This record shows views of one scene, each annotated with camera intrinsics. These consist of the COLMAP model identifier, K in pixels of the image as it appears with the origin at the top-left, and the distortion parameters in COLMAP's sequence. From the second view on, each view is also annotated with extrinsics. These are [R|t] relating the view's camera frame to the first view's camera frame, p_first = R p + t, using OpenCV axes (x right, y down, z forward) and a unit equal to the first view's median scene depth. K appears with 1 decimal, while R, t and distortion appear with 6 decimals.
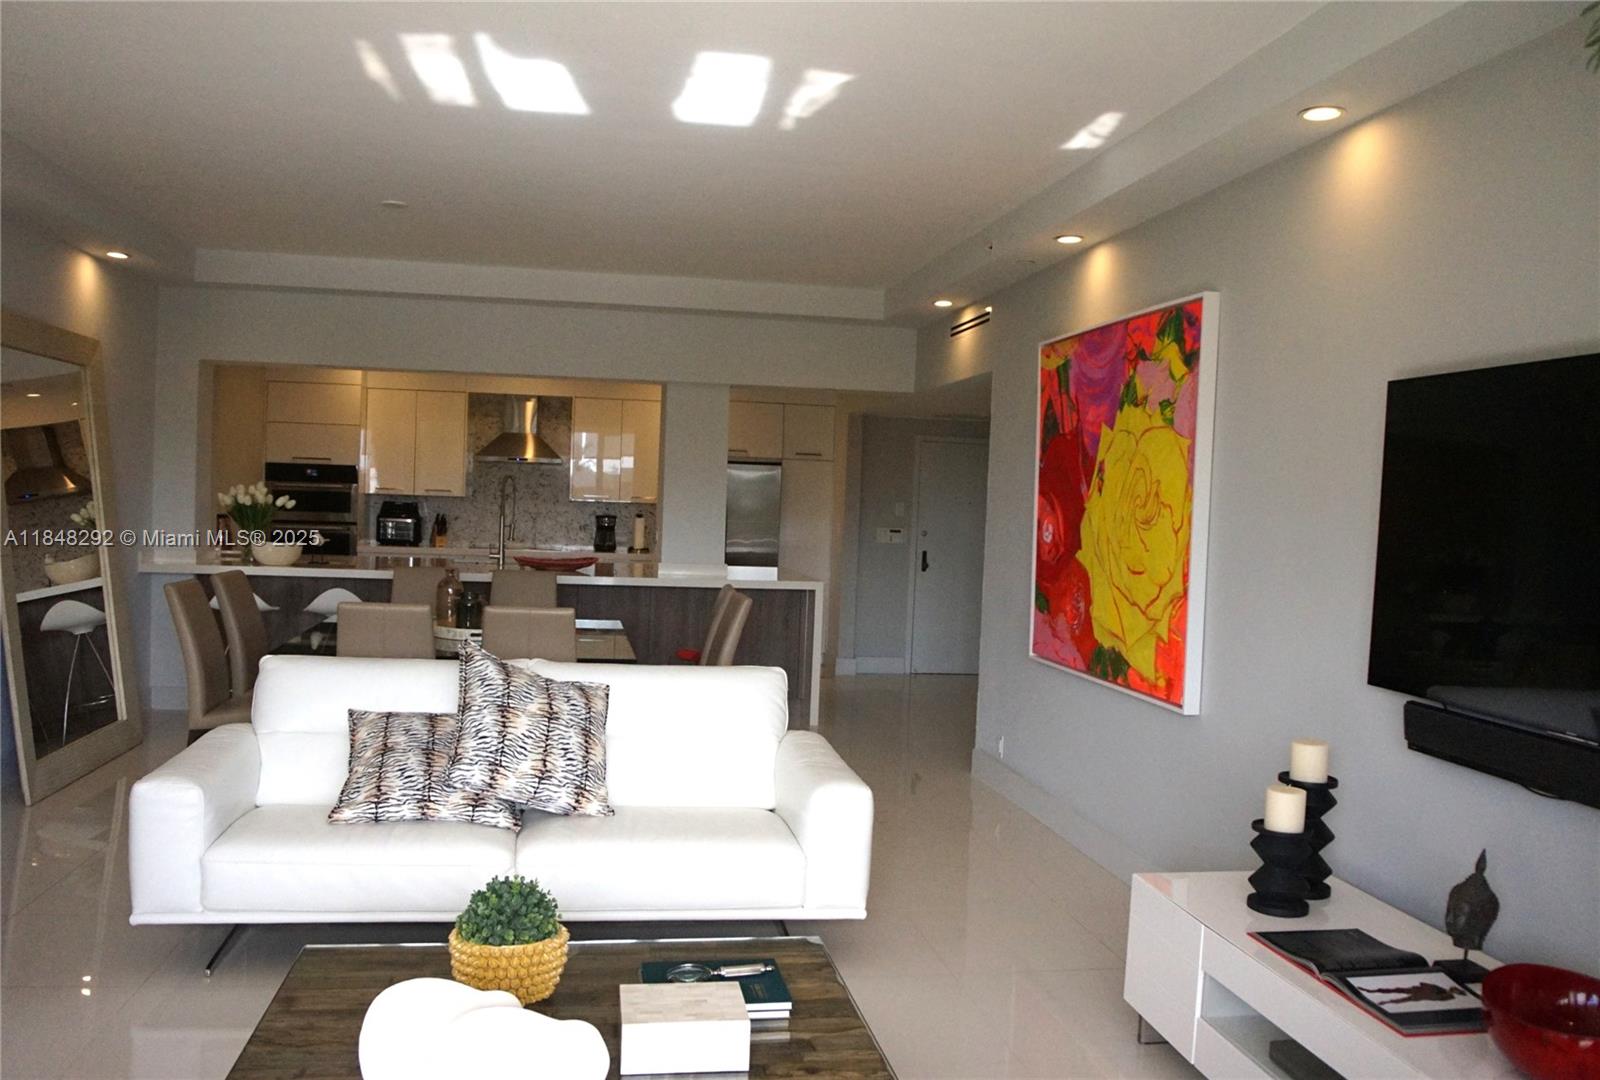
lens RADIAL K [[1238.4, 0, 800.0], [0, 1238.4, 540.0], [0, 0, 1]] dist [-0.033597, 0.006178]
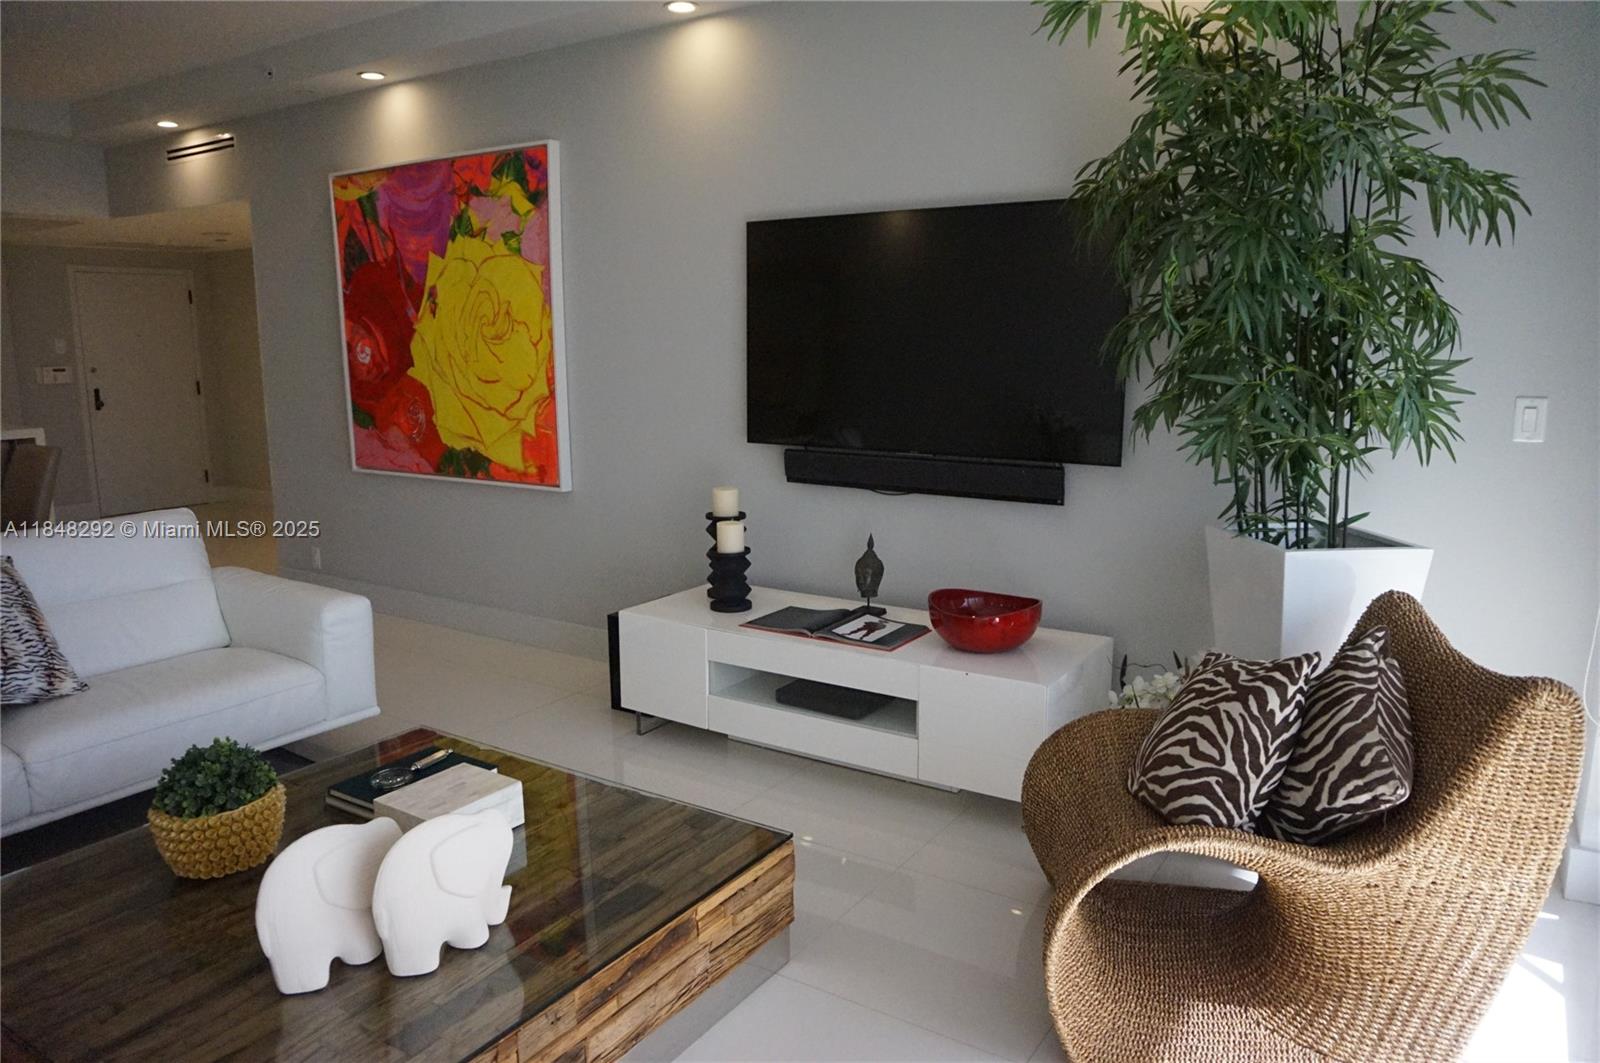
lens RADIAL K [[1089.3, 0, 800.0], [0, 1089.3, 531.5], [0, 0, 1]] dist [-0.071353, 0.053638]
pose [[0.677411, -0.173188, 0.714927, -0.290392], [0.057312, 0.981361, 0.183426, -0.005698], [-0.733369, -0.083281, 0.674710, 0.076434]]
